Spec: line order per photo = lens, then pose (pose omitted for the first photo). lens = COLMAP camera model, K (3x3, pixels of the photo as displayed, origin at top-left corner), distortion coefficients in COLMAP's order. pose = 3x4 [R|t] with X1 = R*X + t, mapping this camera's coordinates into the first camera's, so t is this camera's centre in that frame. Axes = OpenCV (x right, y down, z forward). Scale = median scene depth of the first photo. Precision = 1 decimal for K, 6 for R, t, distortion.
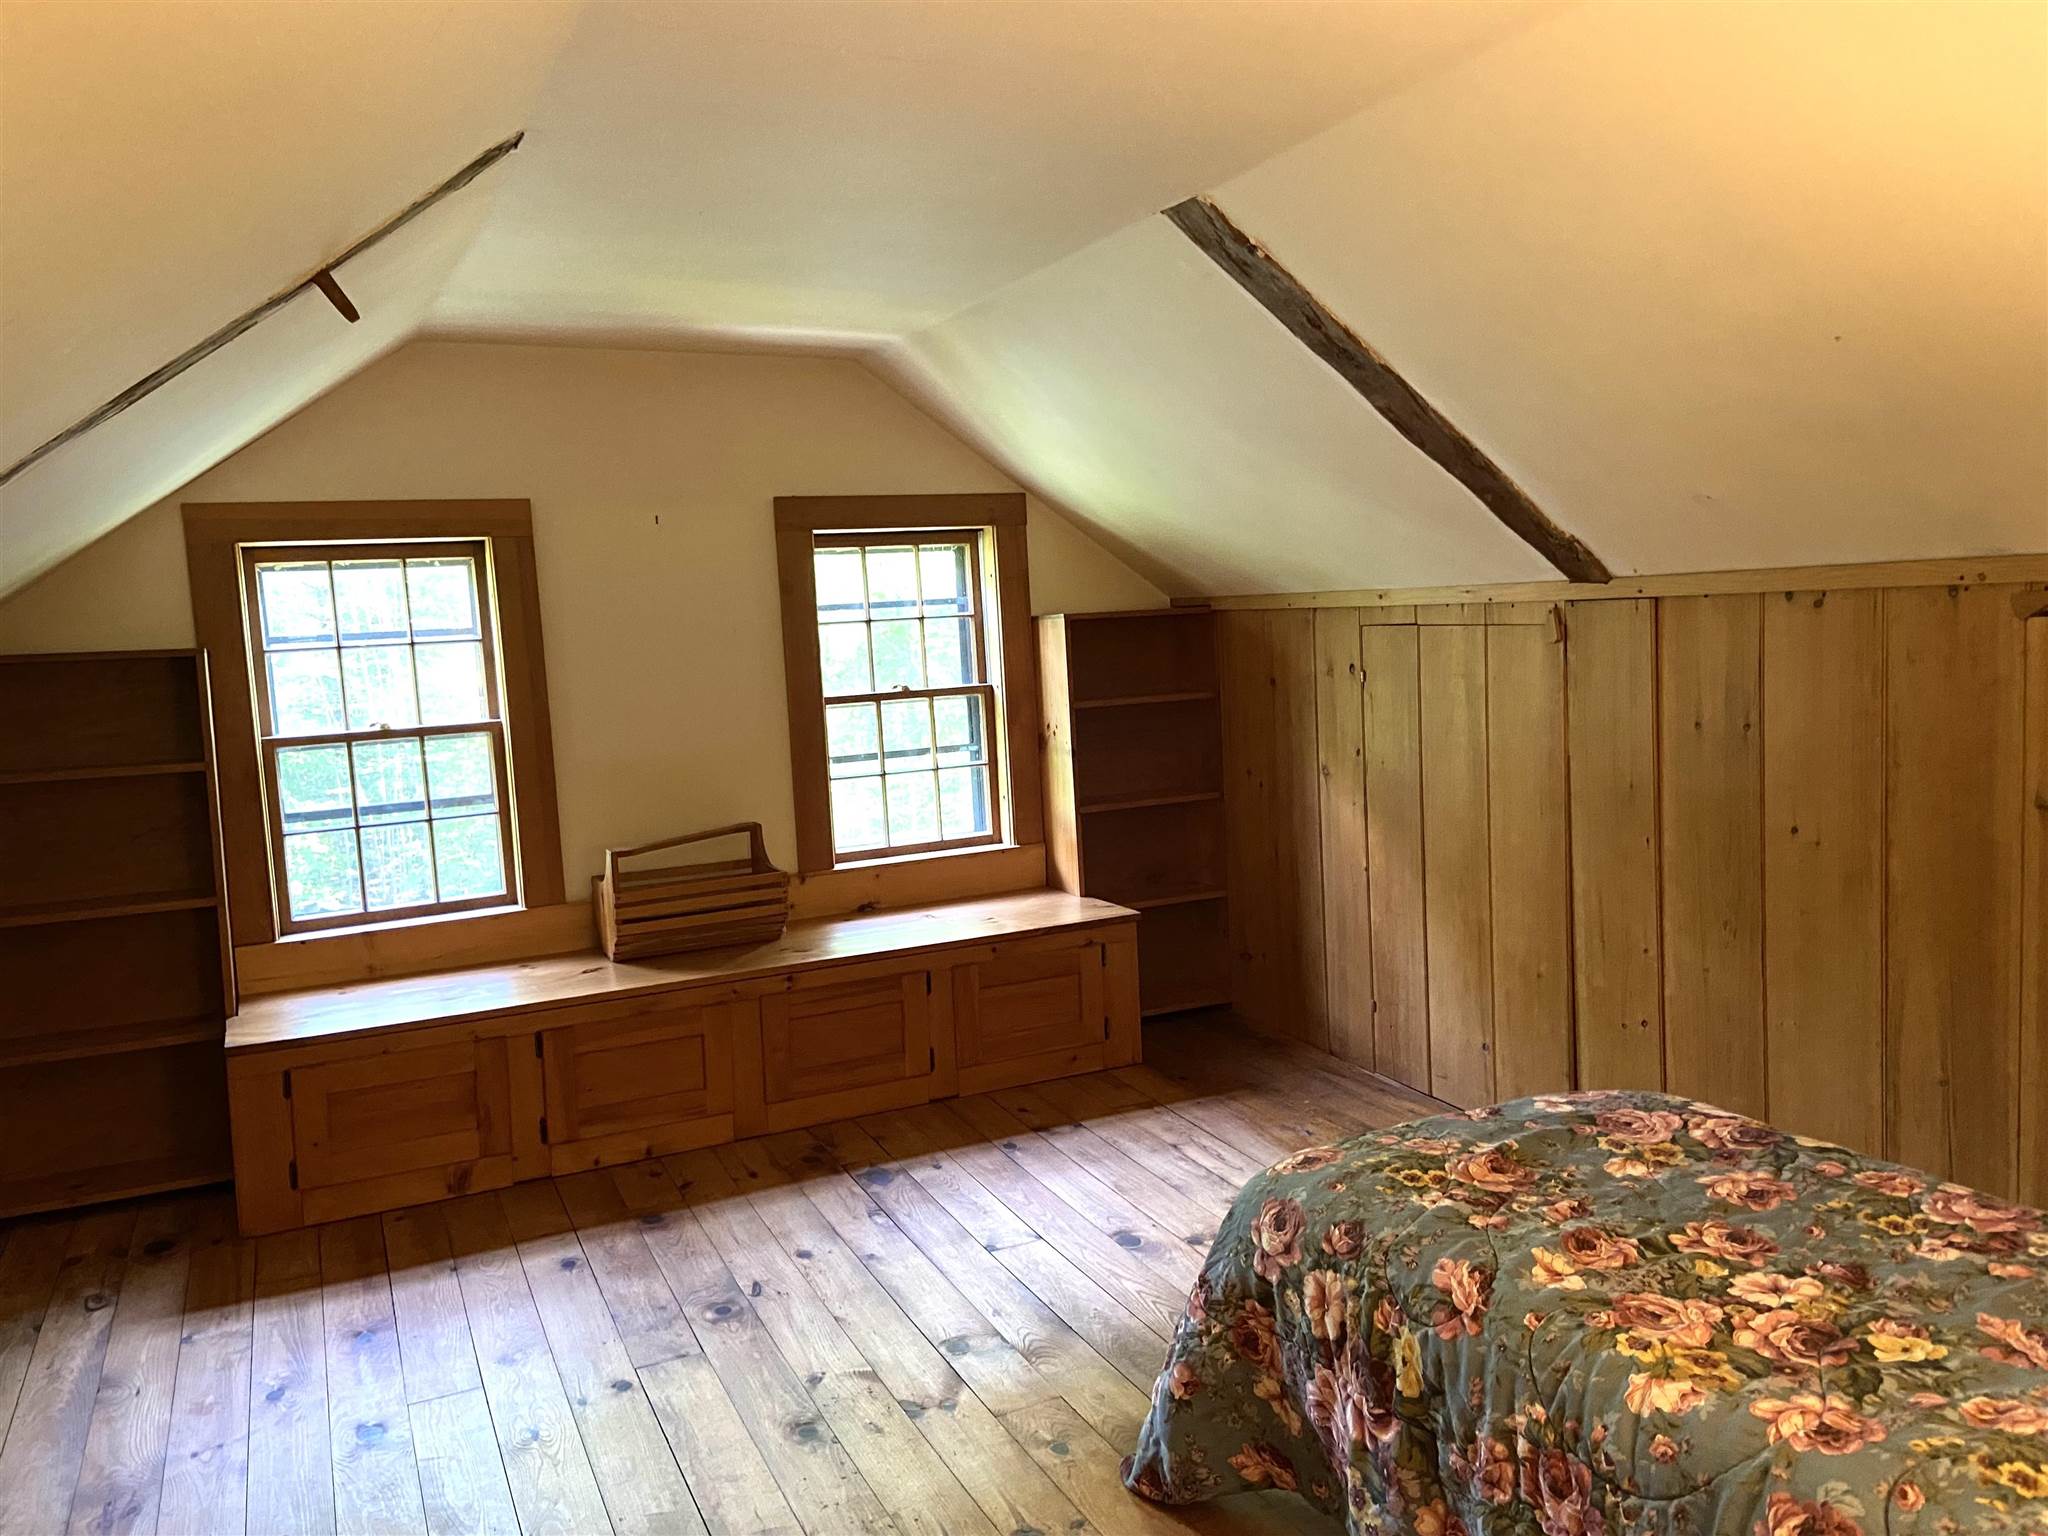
lens RADIAL K [[1530.2, 0, 1027.9], [0, 1530.2, 761.2], [0, 0, 1]] dist [0.119677, -0.146808]
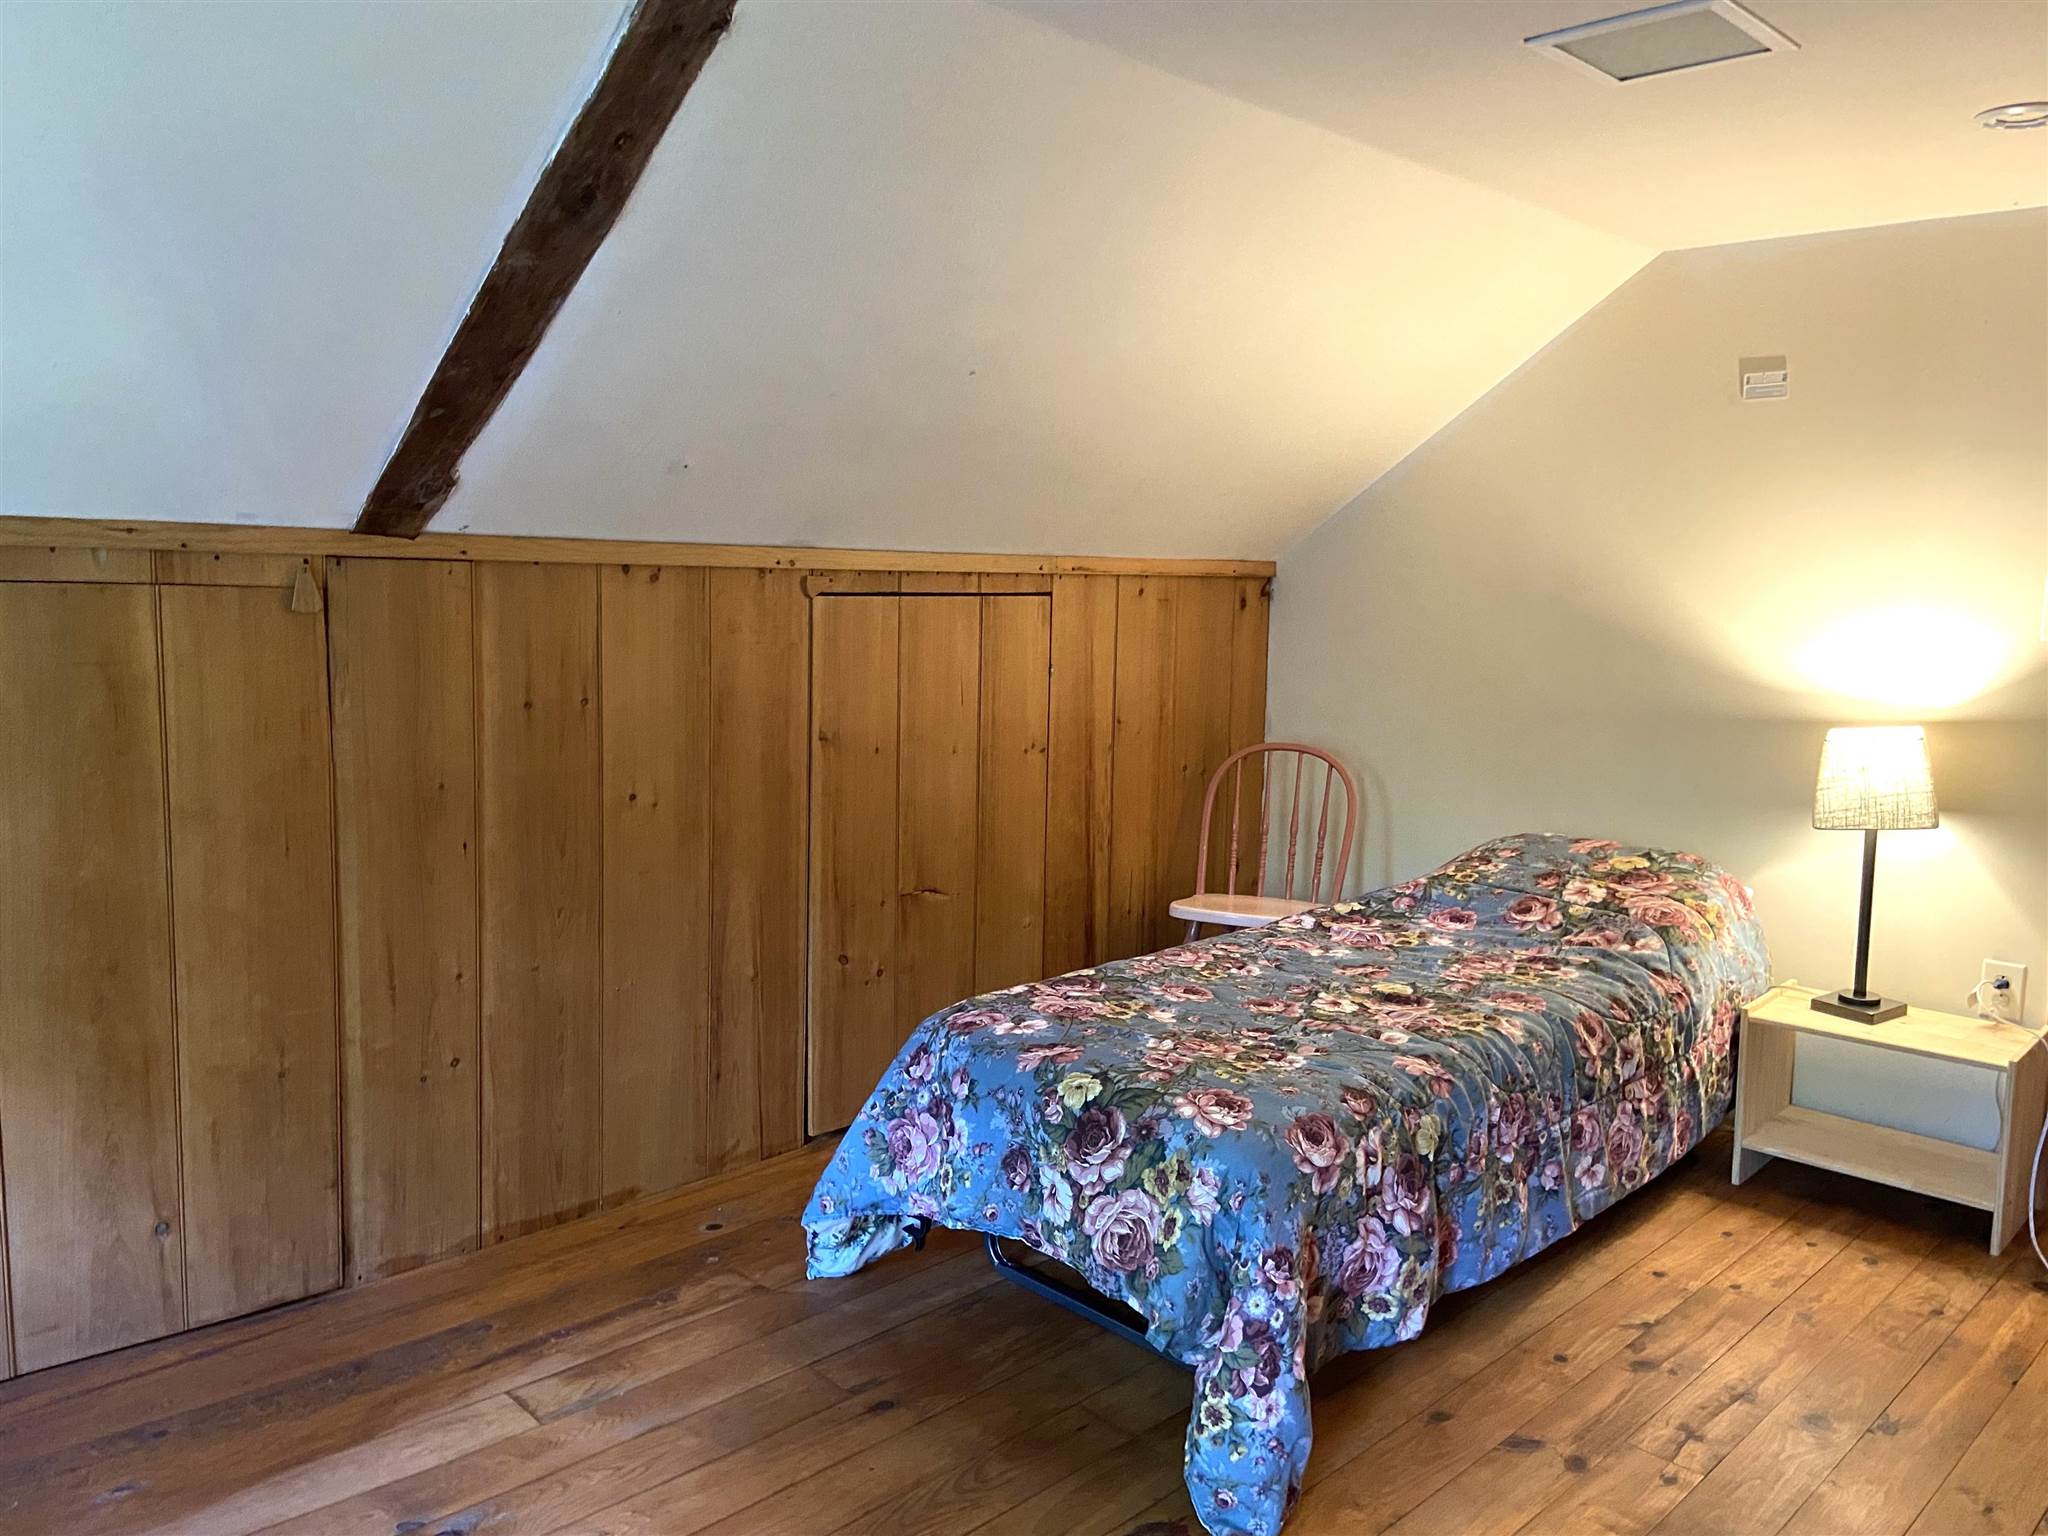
lens RADIAL K [[1530.2, 0, 1027.9], [0, 1530.2, 761.2], [0, 0, 1]] dist [0.119677, -0.146808]
pose [[-0.307564, -0.078754, 0.948263, -0.568174], [0.084831, 0.990331, 0.109763, -0.070944], [-0.947739, 0.114201, -0.297909, 1.082298]]
